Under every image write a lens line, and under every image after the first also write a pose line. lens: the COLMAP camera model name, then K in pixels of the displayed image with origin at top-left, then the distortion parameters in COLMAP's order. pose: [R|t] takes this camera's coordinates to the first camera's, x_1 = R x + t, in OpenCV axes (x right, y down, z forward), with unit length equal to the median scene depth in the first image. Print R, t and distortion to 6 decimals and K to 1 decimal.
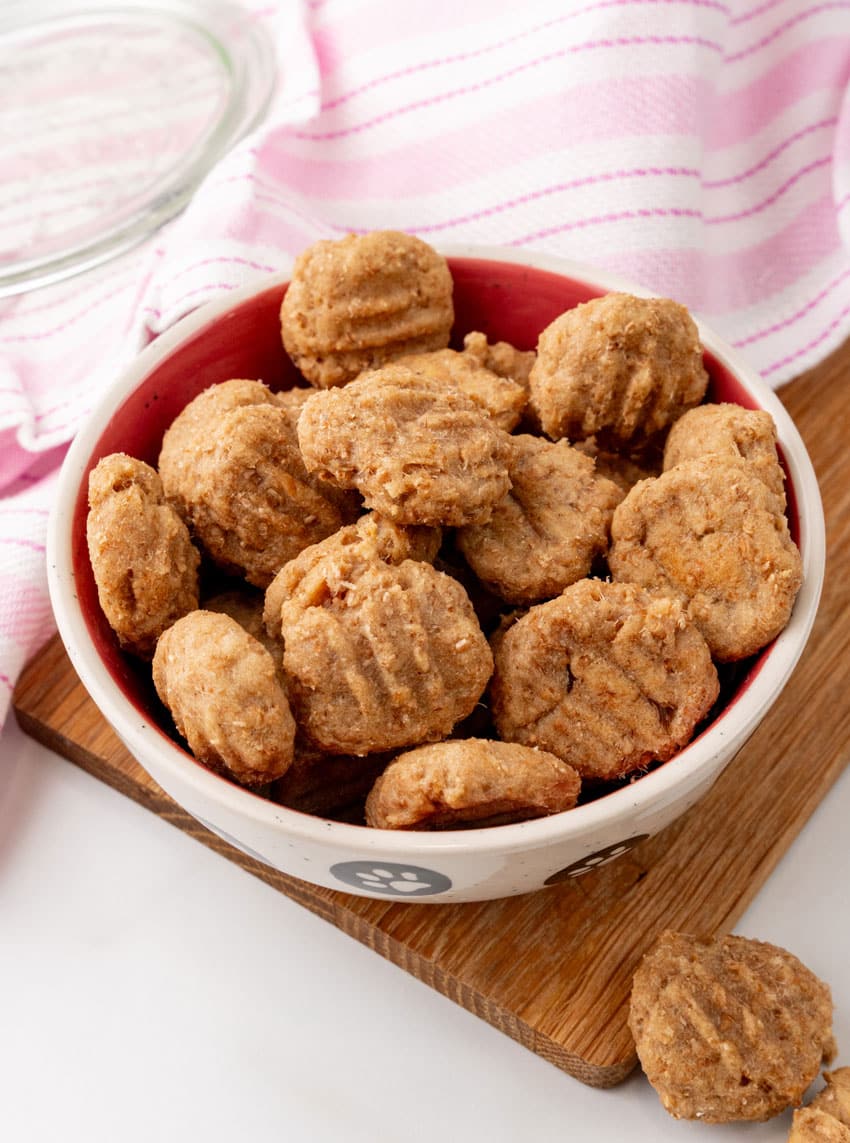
lens RADIAL K [[2471.3, 0, 398.0], [0, 2471.3, 568.9], [0, 0, 1]] dist [0.054106, 0.114655]
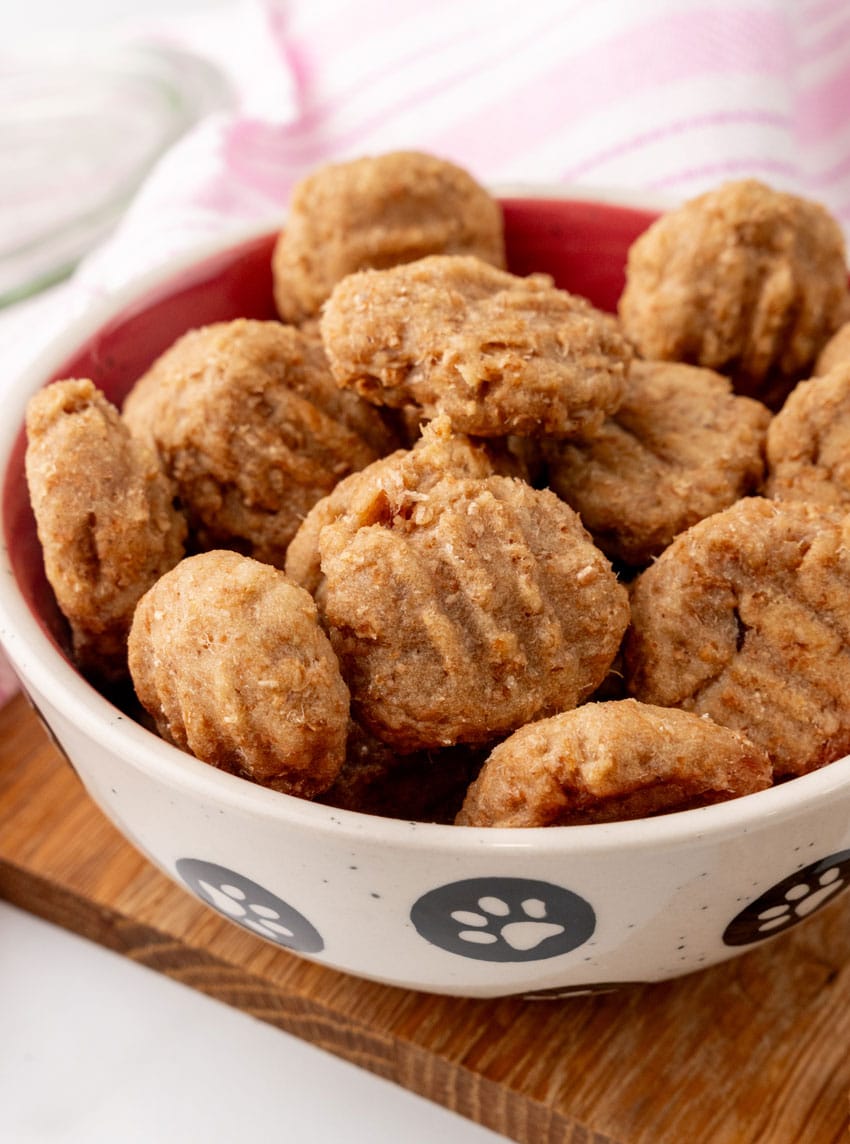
lens RADIAL K [[2477.4, 0, 471.7], [0, 2477.4, 574.5], [0, 0, 1]] dist [0.016958, -0.112925]
pose [[0.995669, -0.039842, 0.084002, -0.061583], [0.057876, 0.972722, -0.224637, 0.178187], [-0.072760, 0.228526, 0.970815, 0.326212]]
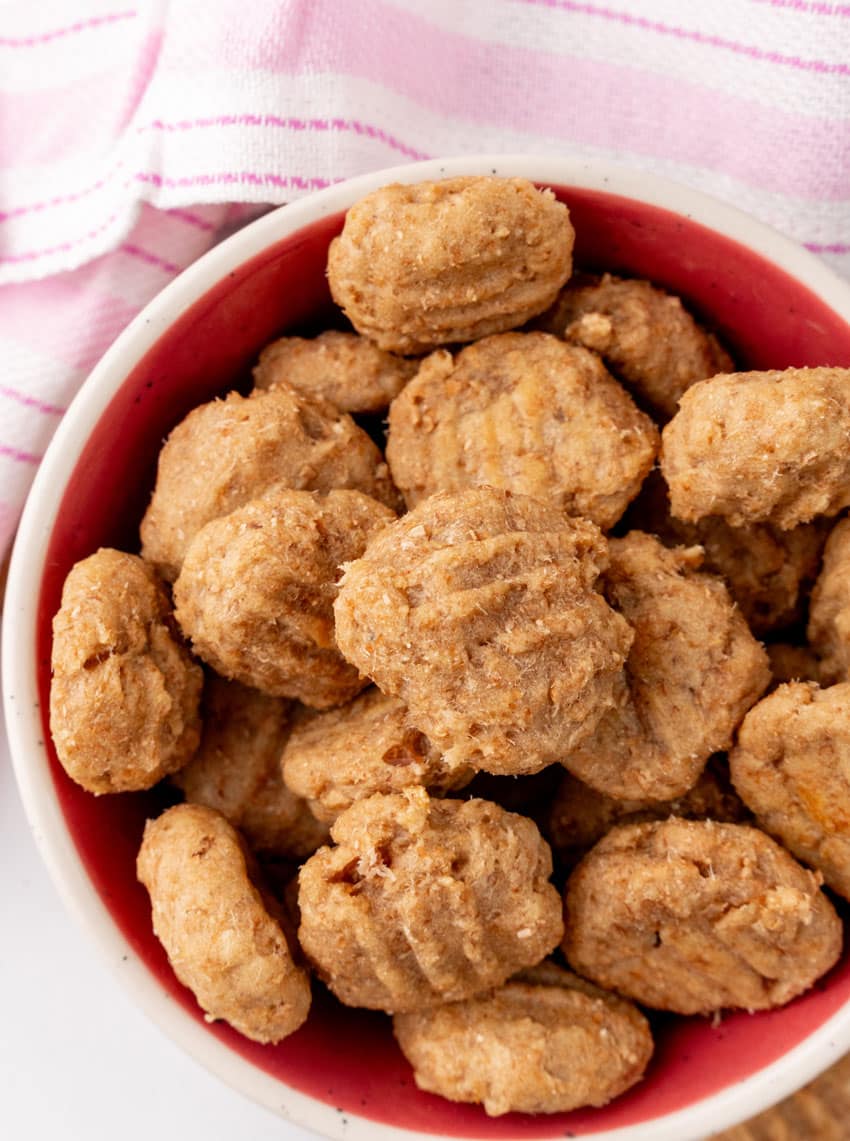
lens RADIAL K [[2309.8, 0, 425.0], [0, 2309.8, 570.5], [0, 0, 1]] dist [0.015044, 0.048191]
pose [[0.996989, 0.076620, 0.011894, -0.023143], [-0.067000, 0.774087, 0.629524, -0.507213], [0.039028, -0.628426, 0.776890, 0.484446]]
